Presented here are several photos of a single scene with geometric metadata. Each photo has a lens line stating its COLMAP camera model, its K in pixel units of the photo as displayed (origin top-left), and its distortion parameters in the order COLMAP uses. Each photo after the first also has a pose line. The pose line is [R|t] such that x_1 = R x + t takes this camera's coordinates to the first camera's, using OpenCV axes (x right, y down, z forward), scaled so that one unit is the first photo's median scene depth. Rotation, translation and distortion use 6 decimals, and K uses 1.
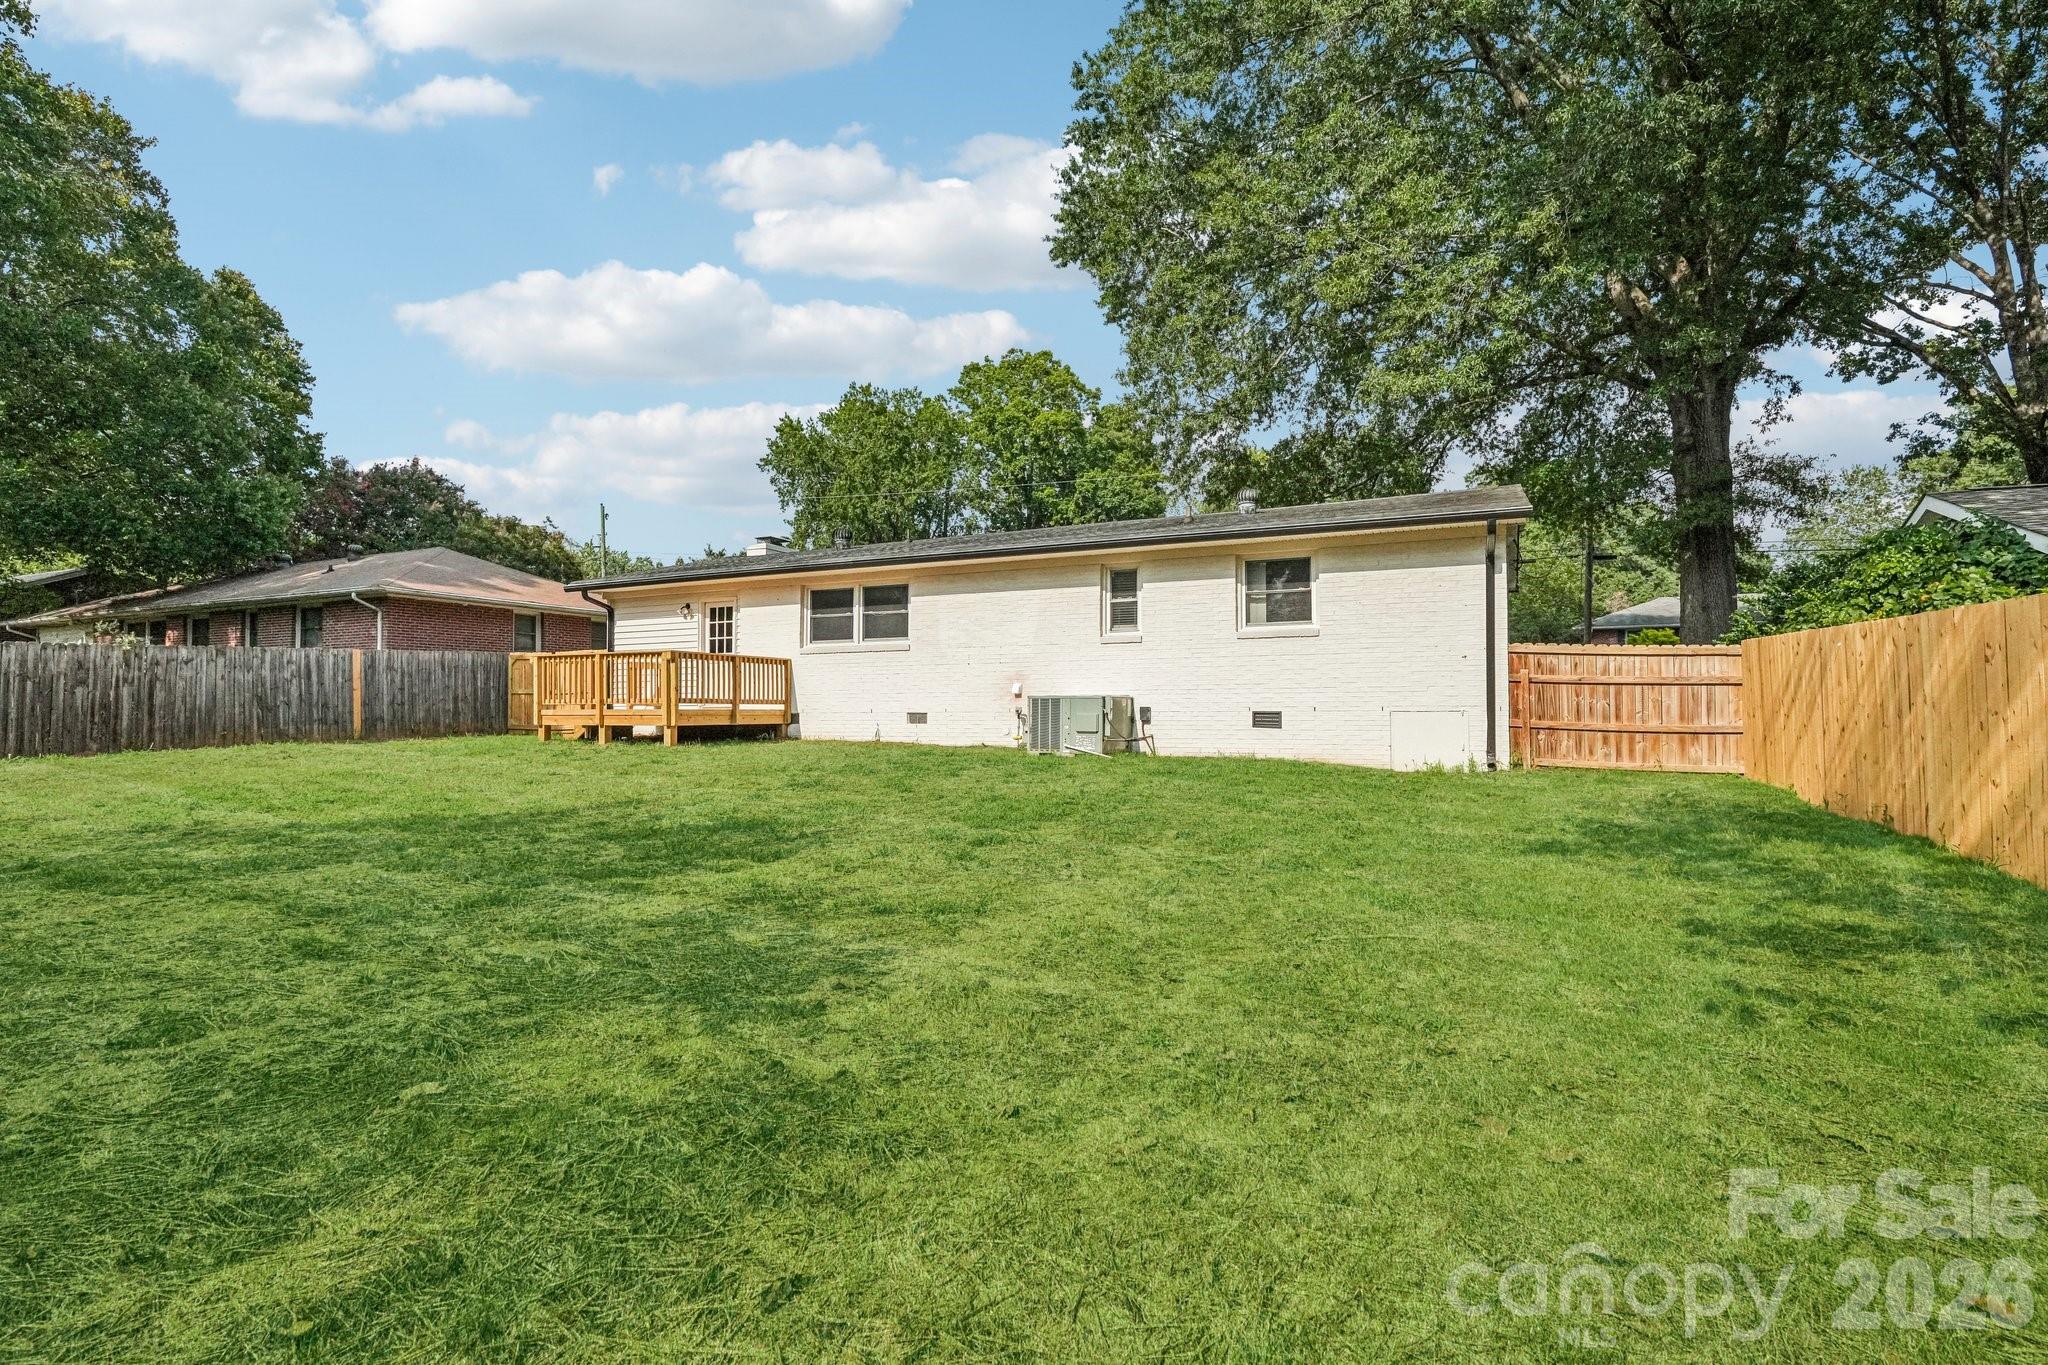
lens RADIAL K [[1007.9, 0, 1023.8], [0, 1007.9, 670.9], [0, 0, 1]] dist [0.001530, 0.000608]
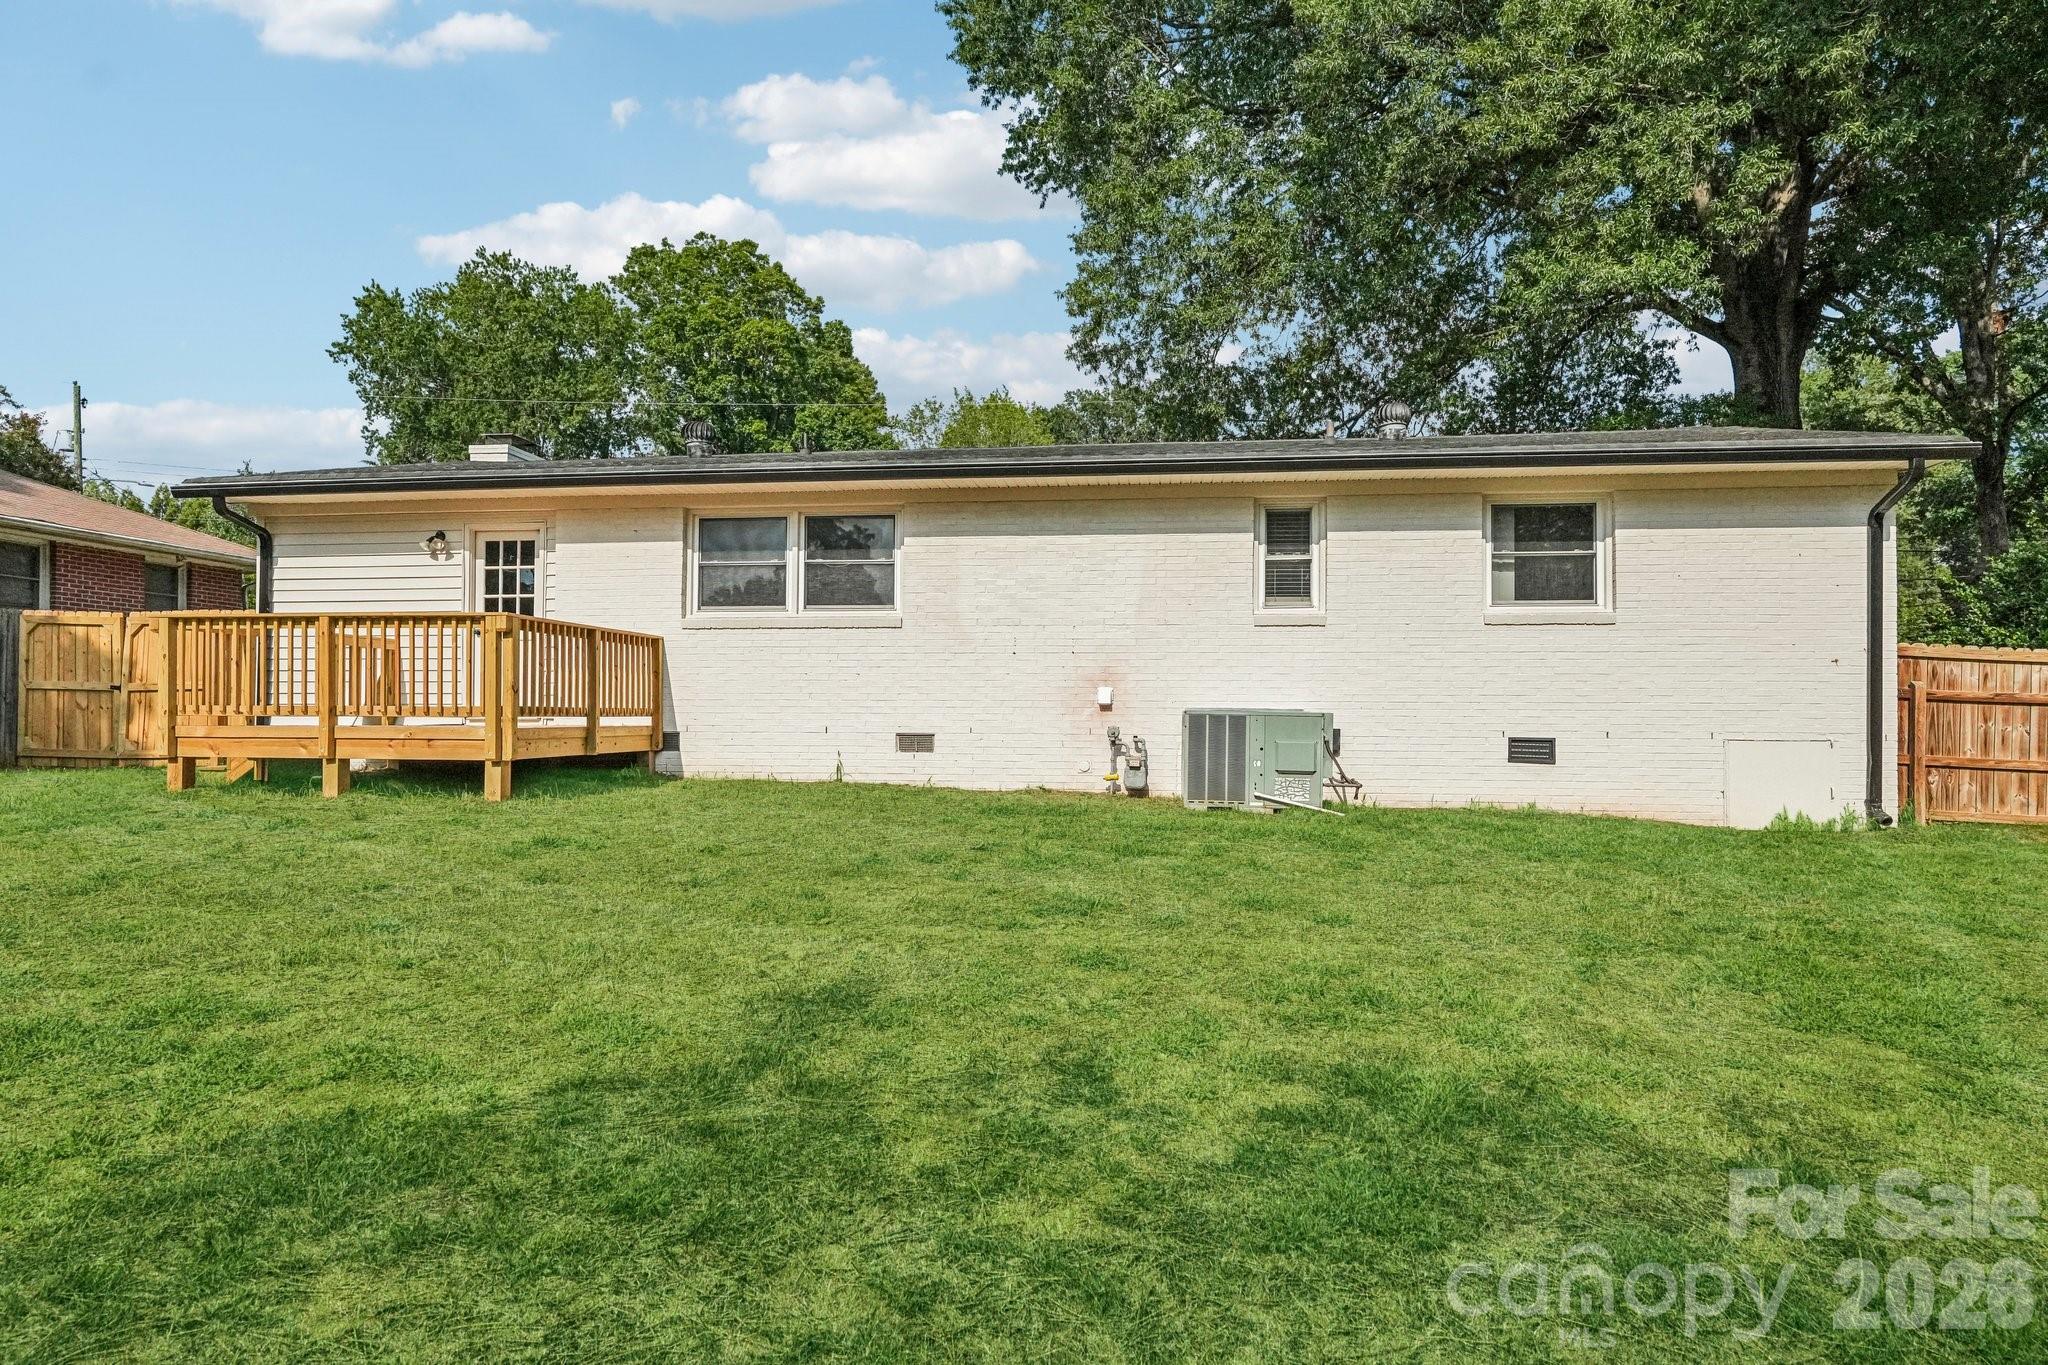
lens RADIAL K [[1203.3, 0, 1022.3], [0, 1203.3, 690.5], [0, 0, 1]] dist [0.001006, 0.001229]
pose [[0.951866, 0.013950, 0.306196, -0.248094], [-0.020660, 0.999612, 0.018684, 0.001633], [-0.305817, -0.024111, 0.951785, 0.292507]]
